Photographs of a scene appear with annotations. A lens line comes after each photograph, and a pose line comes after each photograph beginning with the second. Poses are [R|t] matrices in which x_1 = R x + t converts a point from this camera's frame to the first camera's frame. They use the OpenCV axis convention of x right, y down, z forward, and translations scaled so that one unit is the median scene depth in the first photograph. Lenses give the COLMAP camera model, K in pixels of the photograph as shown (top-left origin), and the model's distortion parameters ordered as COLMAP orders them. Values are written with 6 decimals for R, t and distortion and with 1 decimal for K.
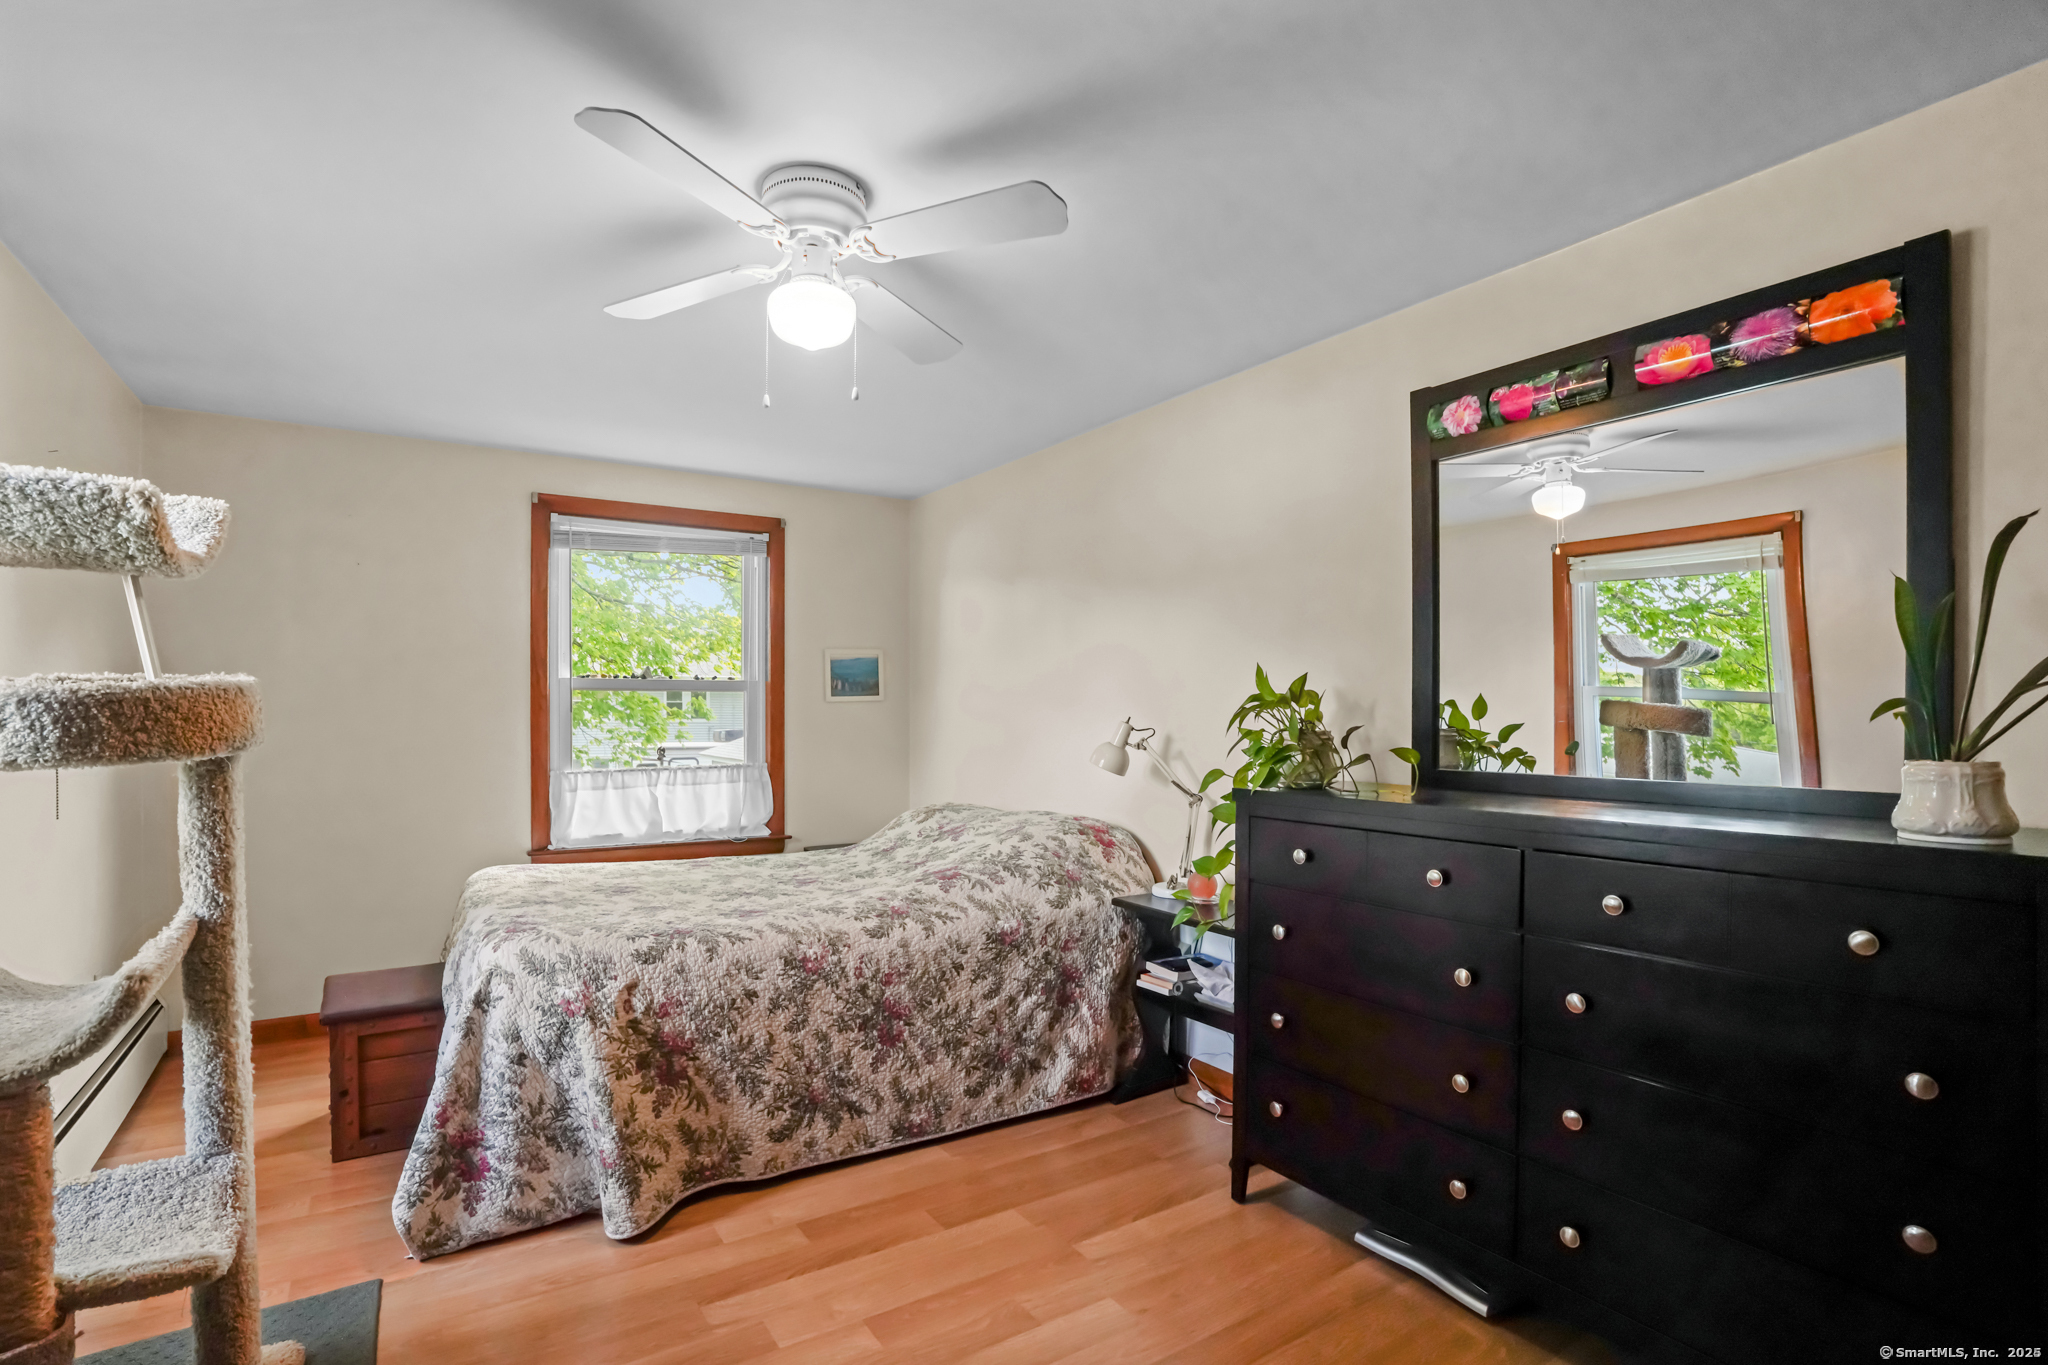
lens RADIAL K [[949.7, 0, 1013.6], [0, 949.7, 715.0], [0, 0, 1]] dist [-0.076400, 0.027666]
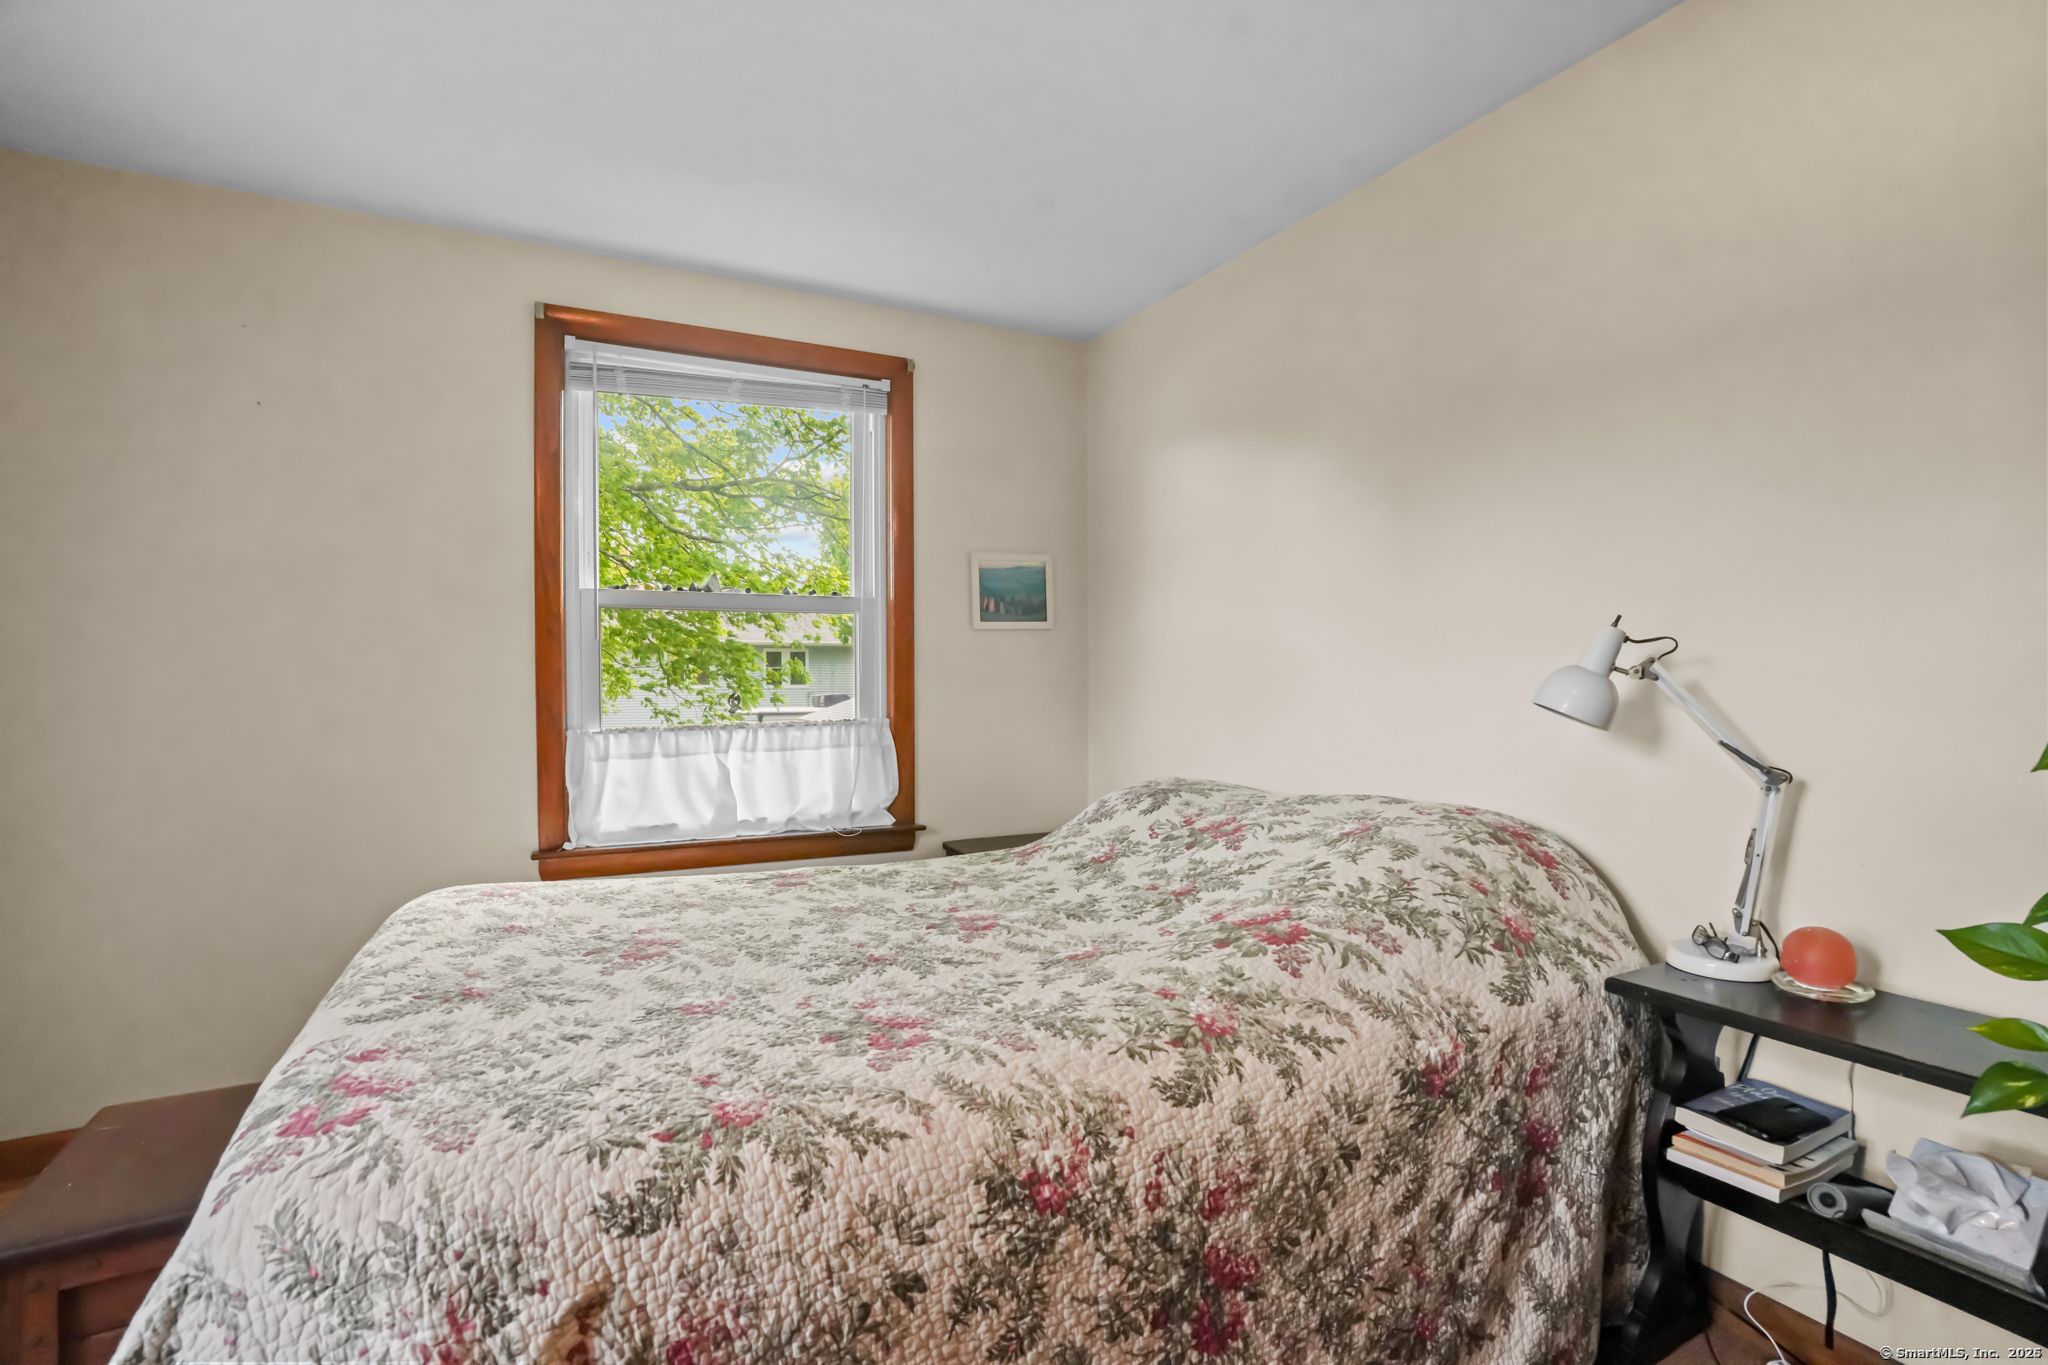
lens RADIAL K [[945.5, 0, 1024.3], [0, 945.5, 687.4], [0, 0, 1]] dist [-0.071875, 0.026212]
pose [[0.996206, -0.004477, -0.086913, -0.163922], [0.004986, 0.999972, 0.005640, 0.039064], [0.086886, -0.006052, 0.996200, 0.518584]]
